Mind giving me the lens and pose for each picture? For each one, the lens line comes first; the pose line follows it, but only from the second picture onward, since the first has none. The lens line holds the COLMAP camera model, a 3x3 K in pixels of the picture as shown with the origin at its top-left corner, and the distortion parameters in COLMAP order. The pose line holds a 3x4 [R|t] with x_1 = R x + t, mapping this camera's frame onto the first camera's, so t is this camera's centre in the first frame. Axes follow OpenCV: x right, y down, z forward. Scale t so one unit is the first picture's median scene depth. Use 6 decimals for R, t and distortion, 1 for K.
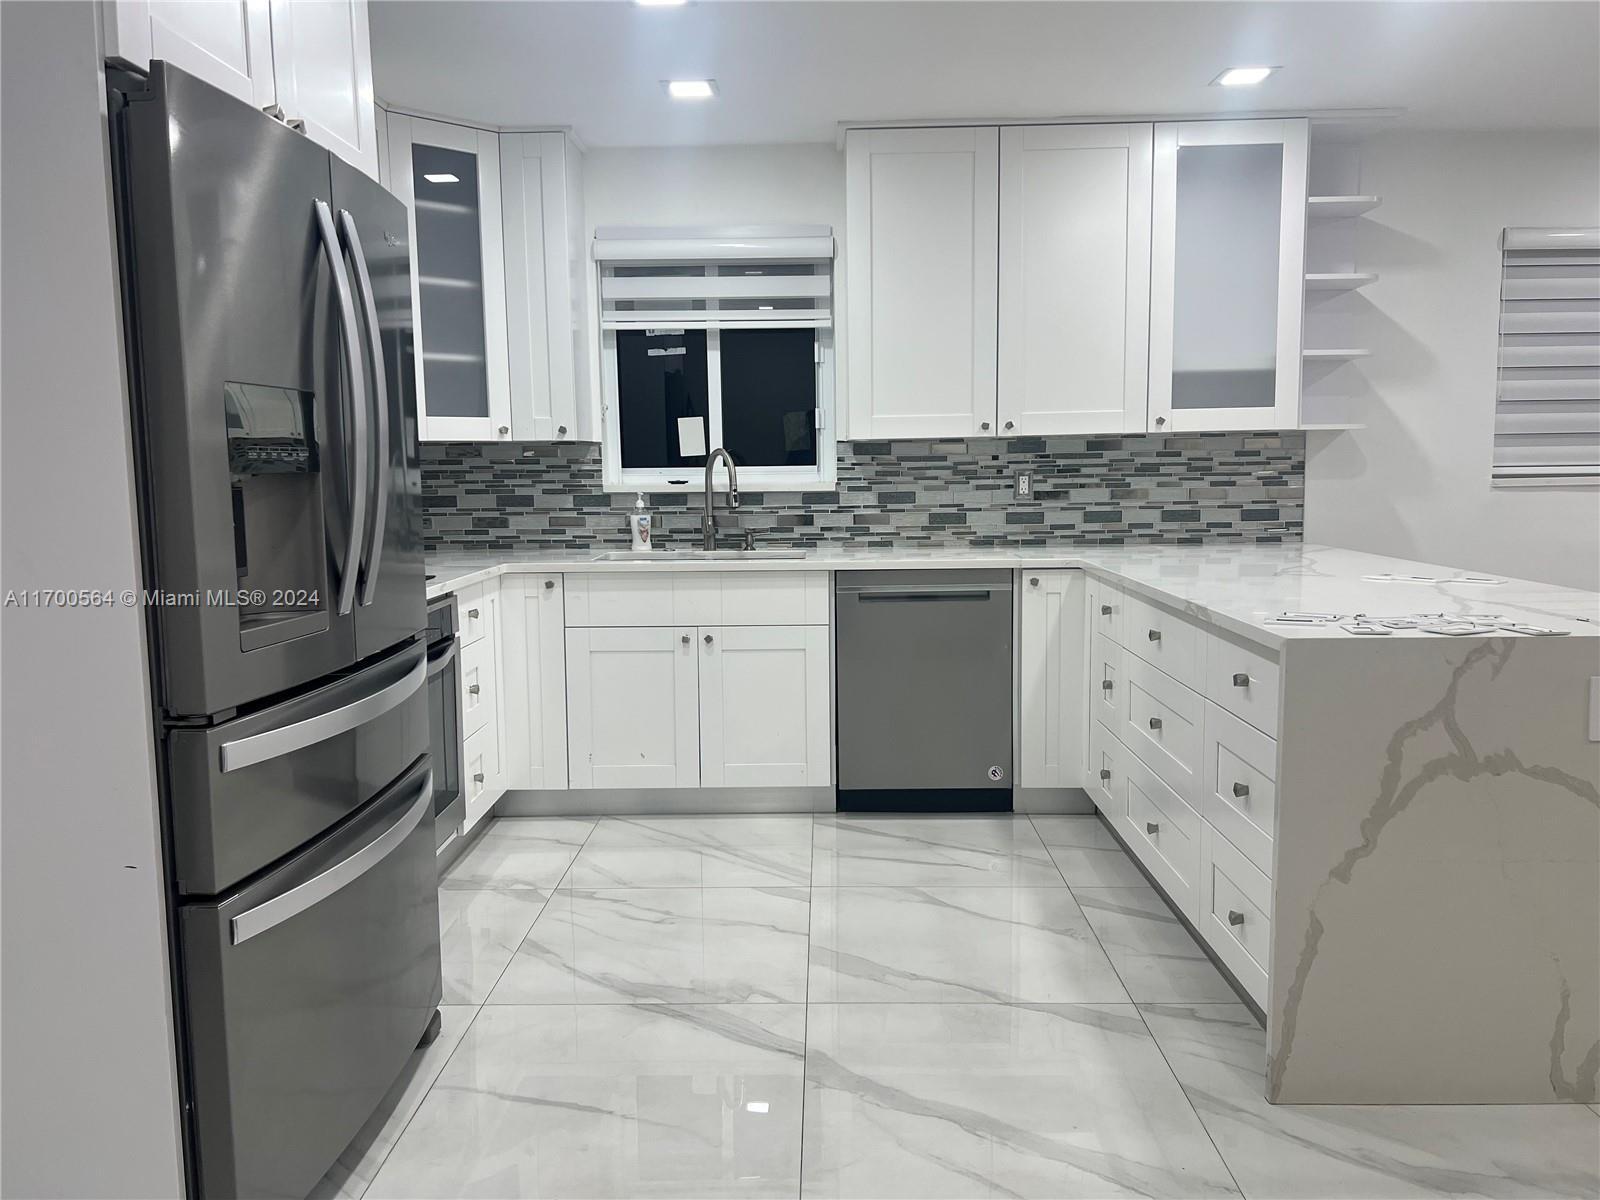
lens RADIAL K [[1197.9, 0, 802.5], [0, 1197.9, 593.9], [0, 0, 1]] dist [0.116689, -0.131982]
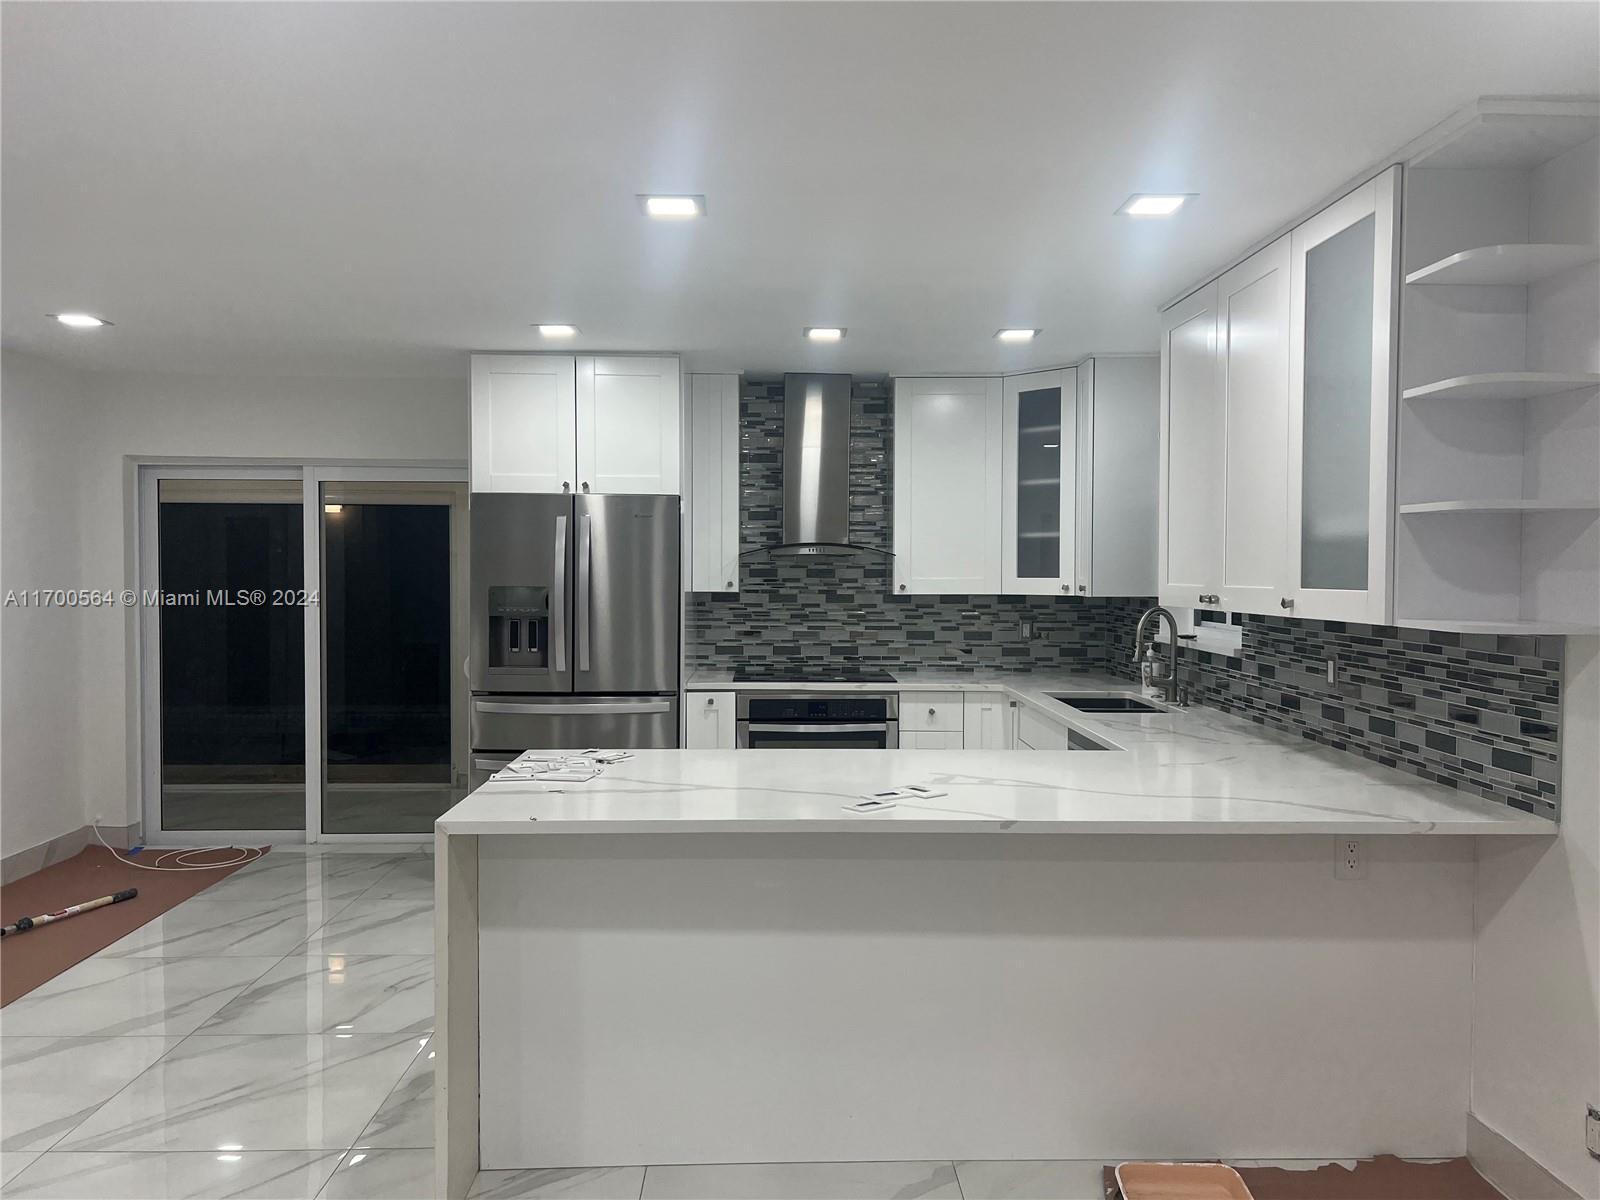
lens RADIAL K [[1197.9, 0, 802.5], [0, 1197.9, 593.9], [0, 0, 1]] dist [0.116689, -0.131982]
pose [[0.030708, 0.035601, -0.998894, 0.979927], [-0.113898, 0.992981, 0.031888, -0.127830], [0.993018, 0.112793, 0.034548, 0.620375]]
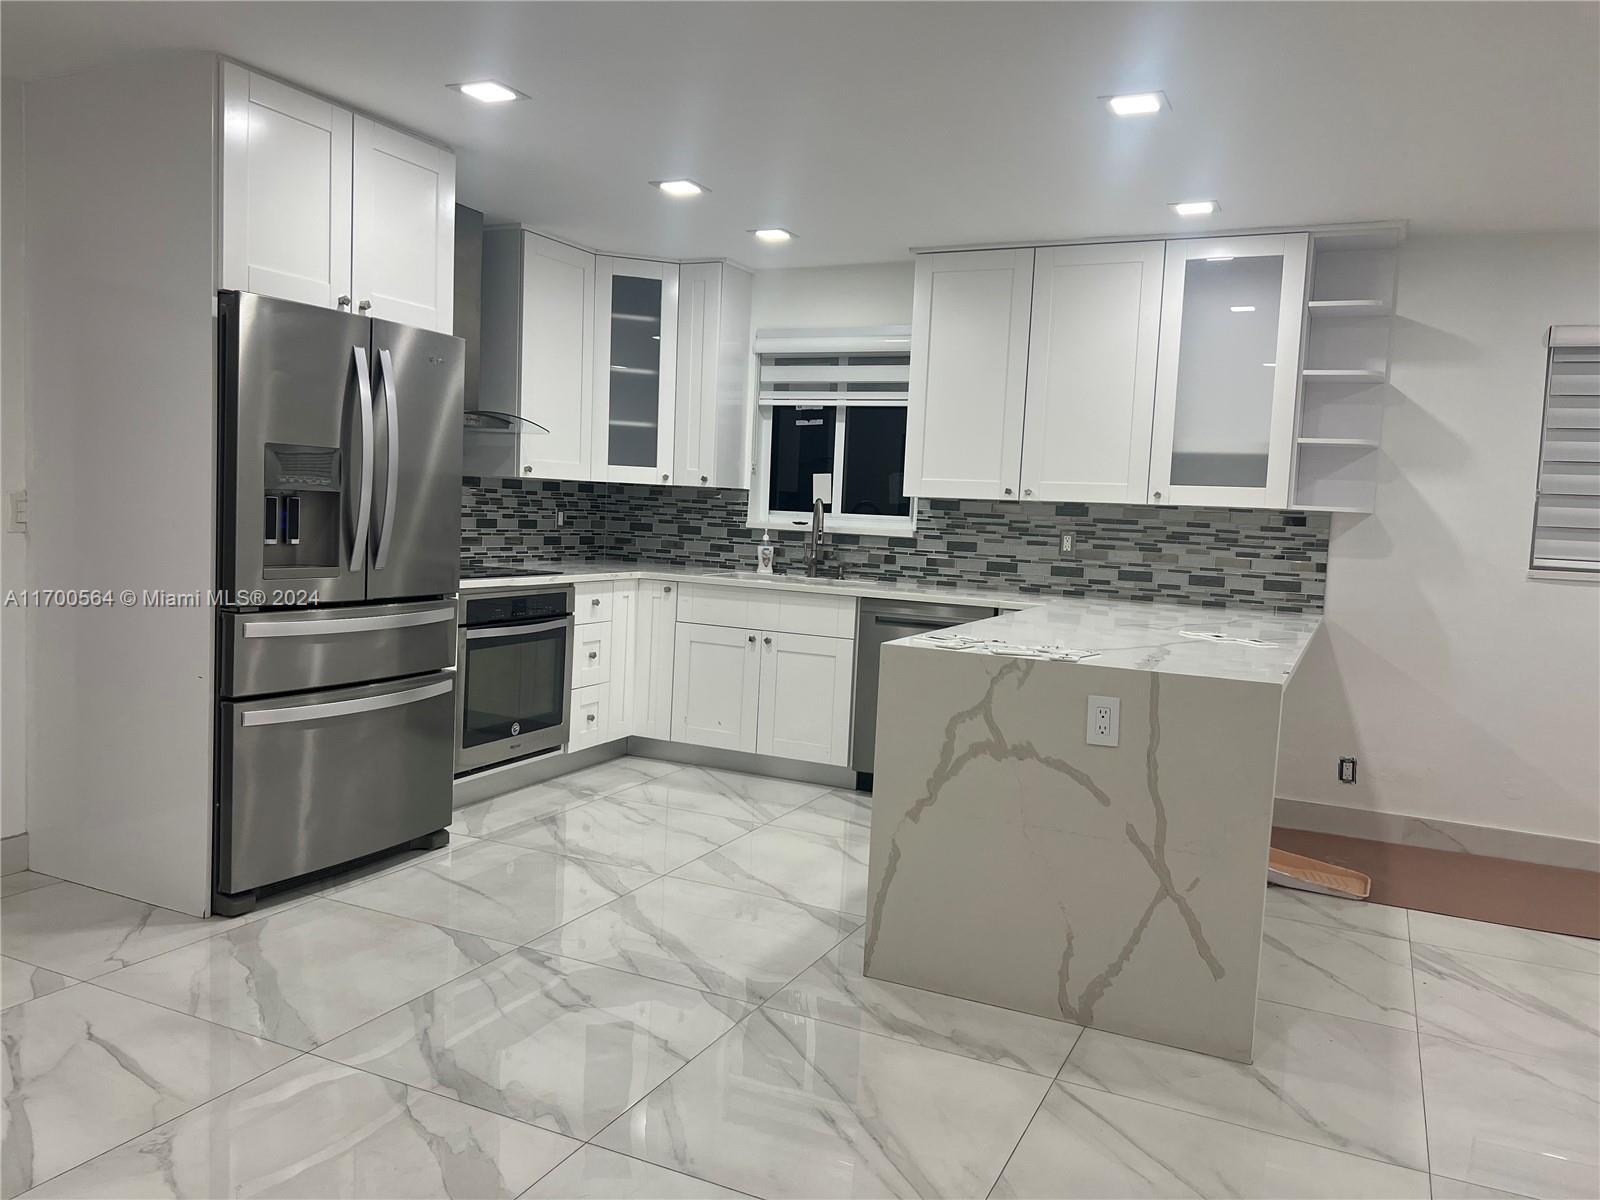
lens RADIAL K [[1197.9, 0, 802.5], [0, 1197.9, 593.9], [0, 0, 1]] dist [0.116689, -0.131982]
pose [[0.906830, 0.085542, -0.412725, 0.438069], [-0.102729, 0.994517, -0.019587, 0.007397], [0.408786, 0.060161, 0.910645, -0.165790]]
